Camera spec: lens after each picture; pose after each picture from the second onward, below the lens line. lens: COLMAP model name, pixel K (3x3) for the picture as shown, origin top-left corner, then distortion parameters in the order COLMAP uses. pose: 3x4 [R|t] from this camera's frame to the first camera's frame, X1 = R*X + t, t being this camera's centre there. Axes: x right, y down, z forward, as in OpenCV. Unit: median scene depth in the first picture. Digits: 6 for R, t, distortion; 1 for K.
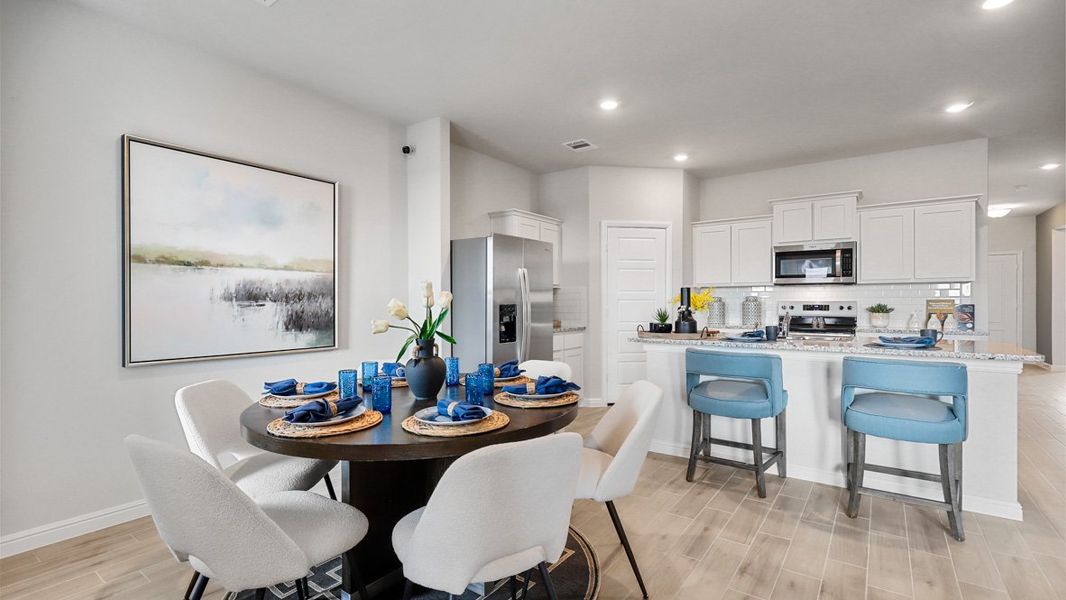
lens RADIAL K [[484.0, 0, 529.5], [0, 484.0, 303.0], [0, 0, 1]] dist [0.000328, -0.000224]
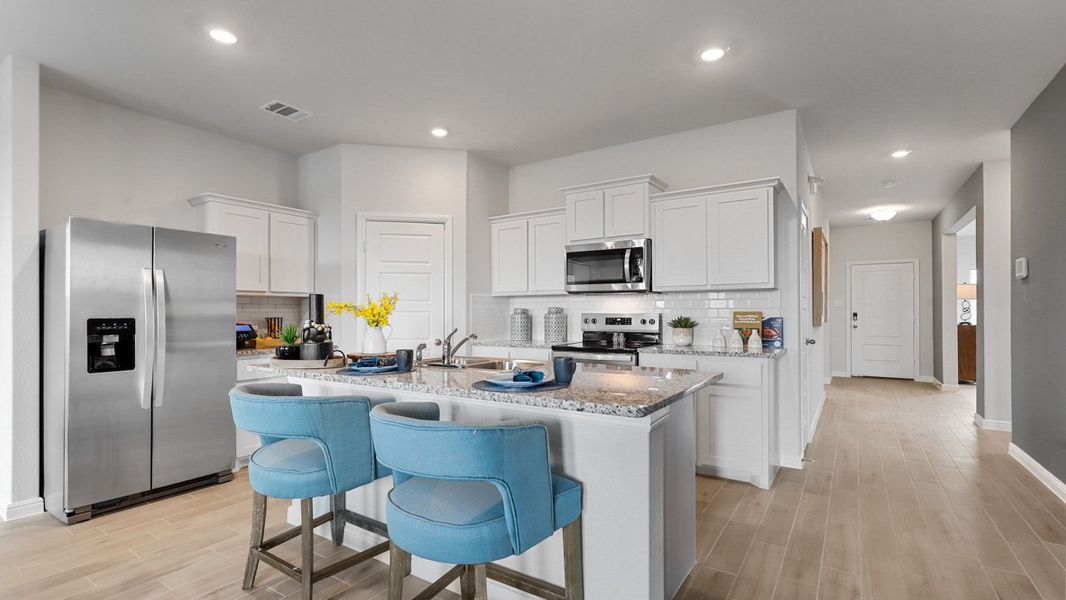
lens RADIAL K [[489.2, 0, 533.7], [0, 489.2, 305.1], [0, 0, 1]] dist [0.001045, -0.000153]
pose [[0.998851, 0.000226, 0.047919, 0.429019], [0.000771, 0.999784, -0.020793, -0.000951], [-0.047914, 0.020806, 0.998635, 0.197188]]
